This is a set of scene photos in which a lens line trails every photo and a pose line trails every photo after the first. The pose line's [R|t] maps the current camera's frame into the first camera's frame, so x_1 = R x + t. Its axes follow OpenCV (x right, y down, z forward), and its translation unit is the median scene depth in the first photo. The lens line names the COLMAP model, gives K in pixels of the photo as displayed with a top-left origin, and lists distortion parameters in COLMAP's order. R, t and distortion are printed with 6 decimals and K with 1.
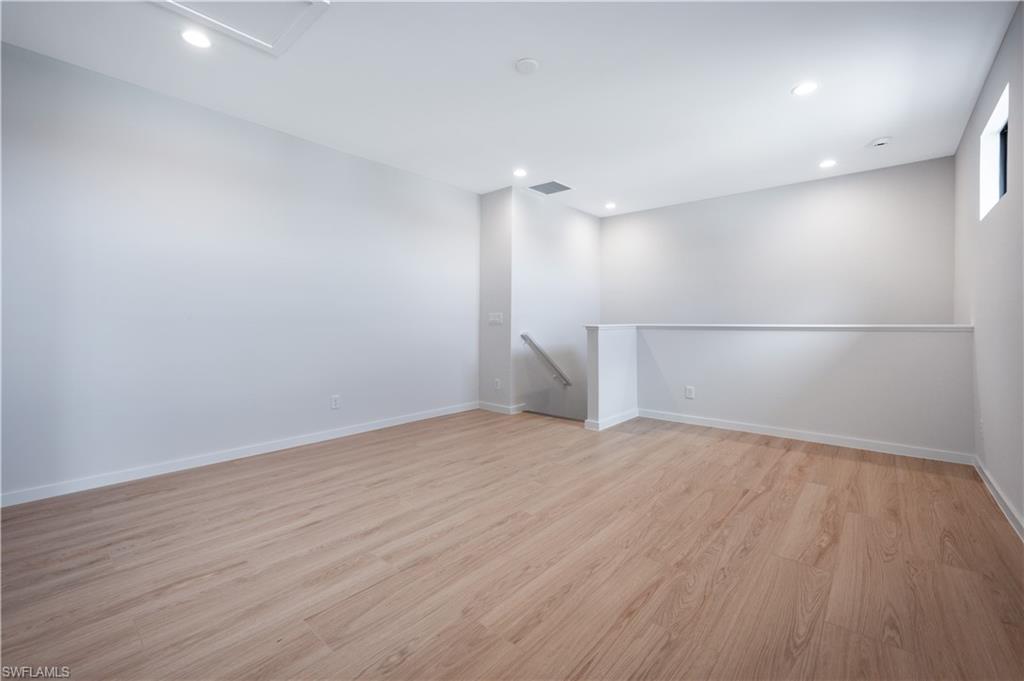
lens RADIAL K [[430.1, 0, 512.0], [0, 430.1, 340.5], [0, 0, 1]] dist [0.001329, 0.000065]
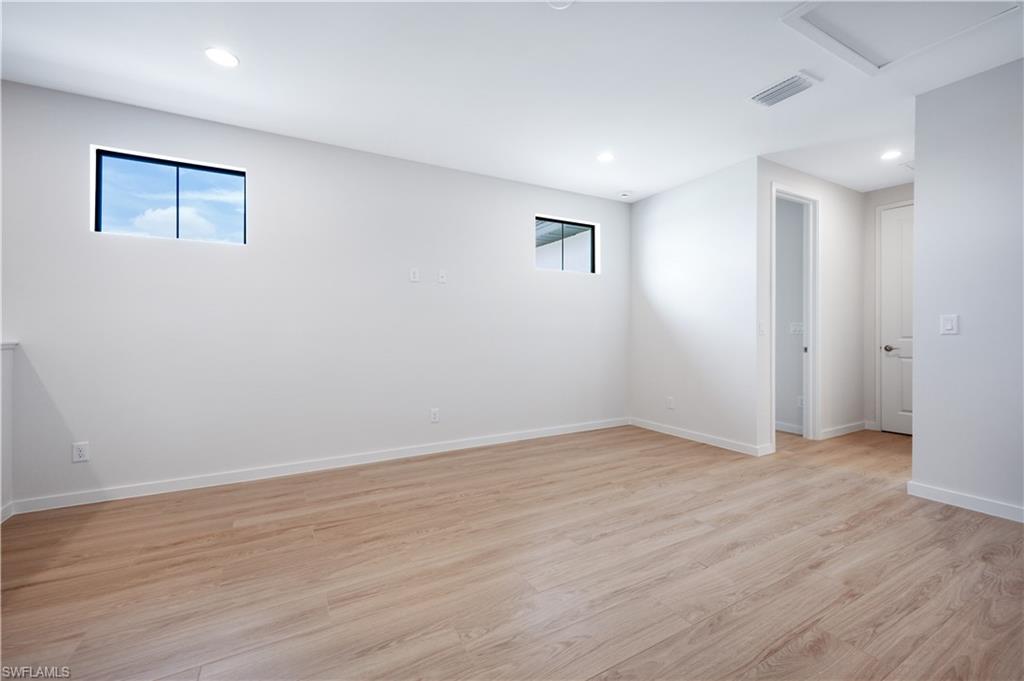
lens RADIAL K [[430.1, 0, 512.0], [0, 430.1, 340.5], [0, 0, 1]] dist [0.001329, 0.000065]
pose [[-0.942791, 0.000649, 0.333383, -0.159443], [0.017830, 0.998665, 0.048477, -0.097720], [-0.332906, 0.051648, -0.941544, 1.967519]]
